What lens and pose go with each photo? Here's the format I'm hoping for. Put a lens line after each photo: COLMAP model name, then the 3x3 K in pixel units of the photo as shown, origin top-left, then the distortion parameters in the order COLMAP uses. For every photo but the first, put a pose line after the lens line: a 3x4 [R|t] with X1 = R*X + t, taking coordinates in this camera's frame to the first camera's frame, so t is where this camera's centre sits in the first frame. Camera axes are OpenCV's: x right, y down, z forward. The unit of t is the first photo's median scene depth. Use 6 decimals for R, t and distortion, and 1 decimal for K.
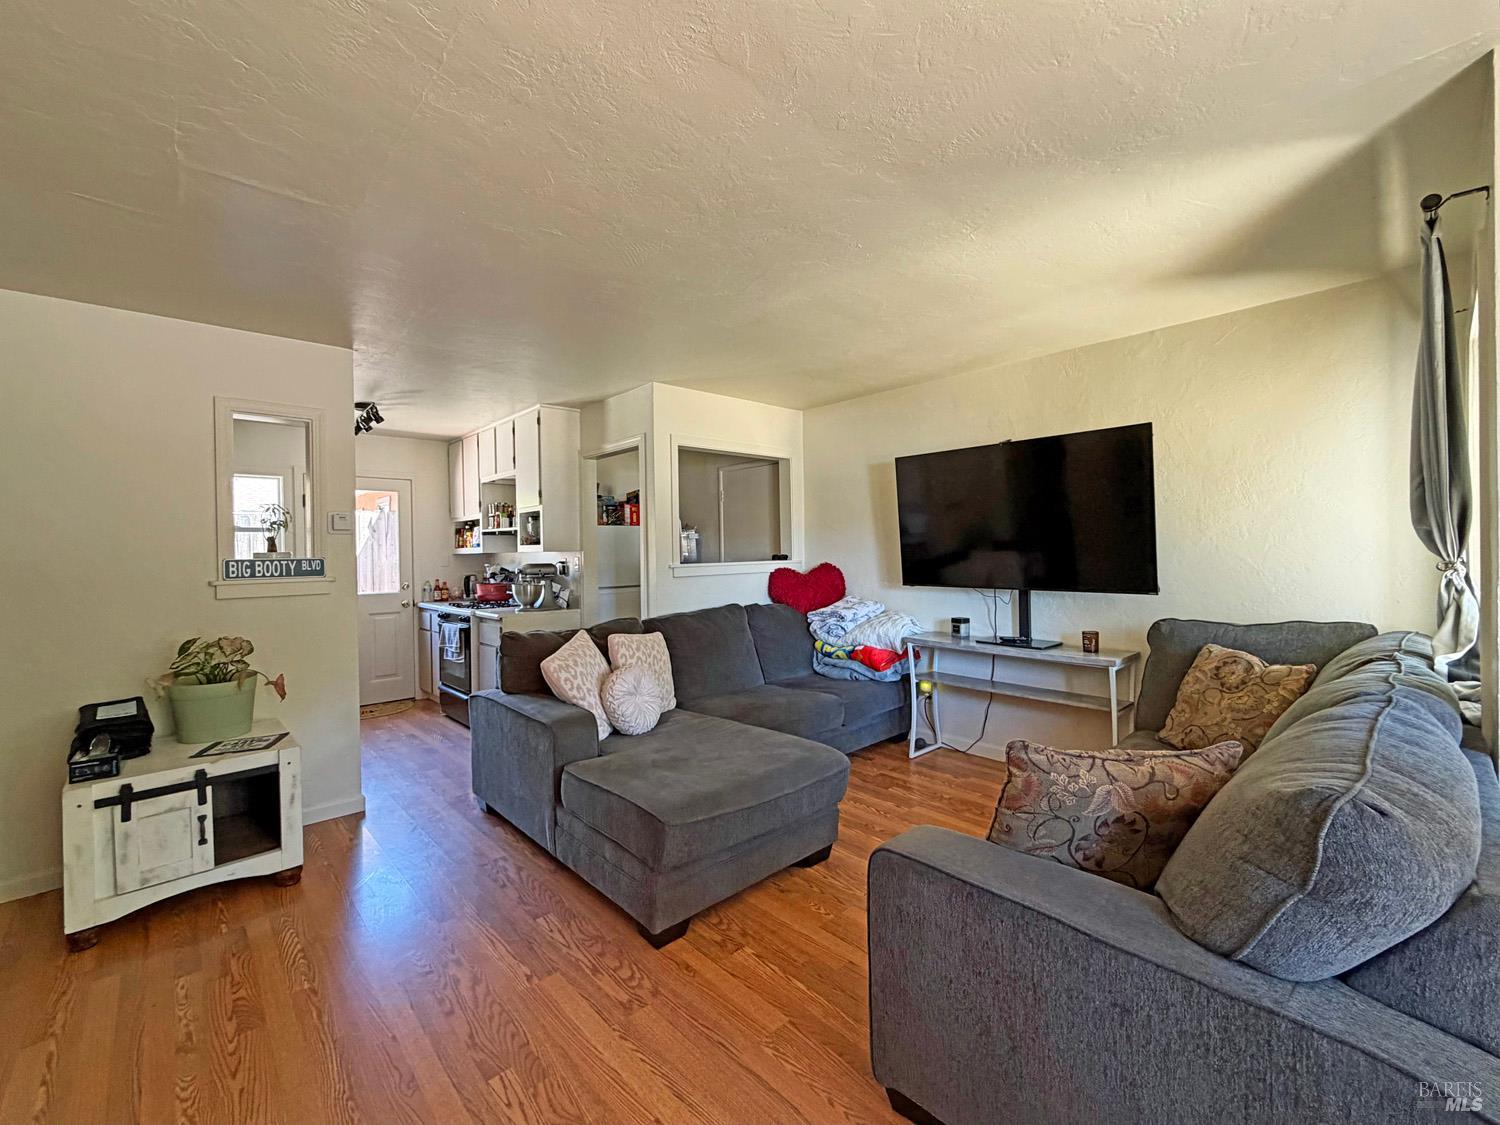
lens RADIAL K [[628.4, 0, 749.4], [0, 628.4, 552.8], [0, 0, 1]] dist [0.001062, 0.000075]
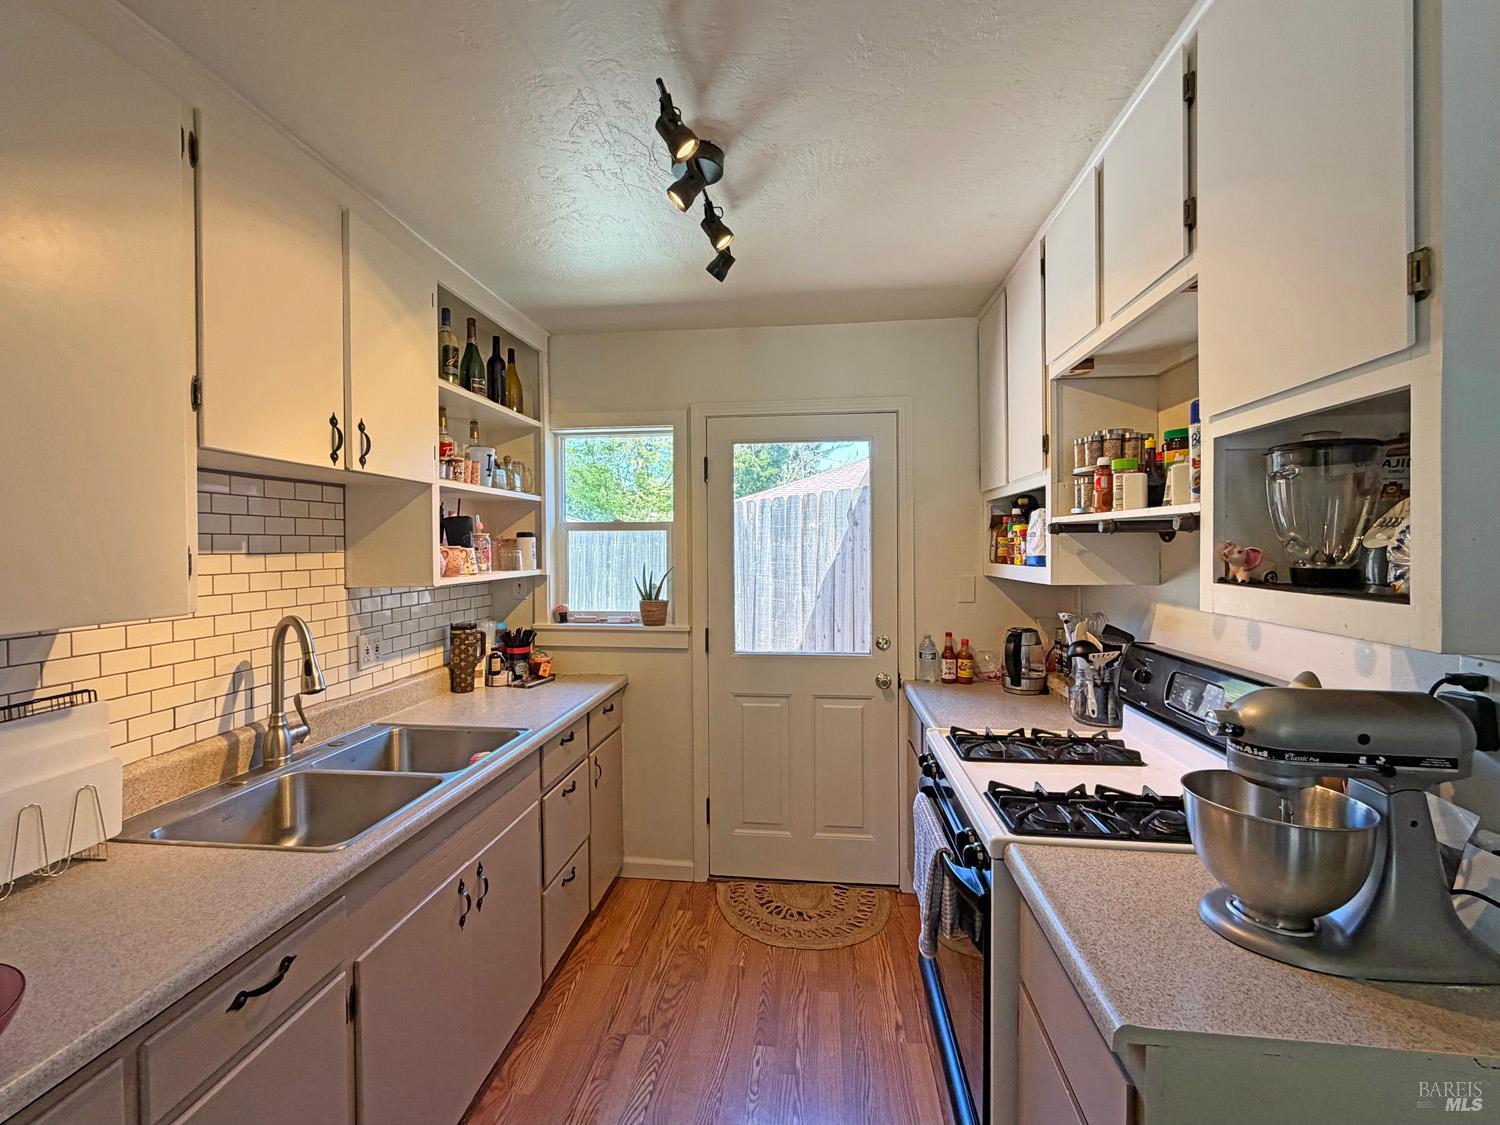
lens RADIAL K [[628.4, 0, 749.4], [0, 628.4, 552.8], [0, 0, 1]] dist [0.001062, 0.000075]
pose [[0.645934, 0.019576, -0.763142, -0.267567], [-0.005443, 0.999764, 0.021039, -0.023273], [0.763374, -0.009436, 0.645888, 0.646487]]
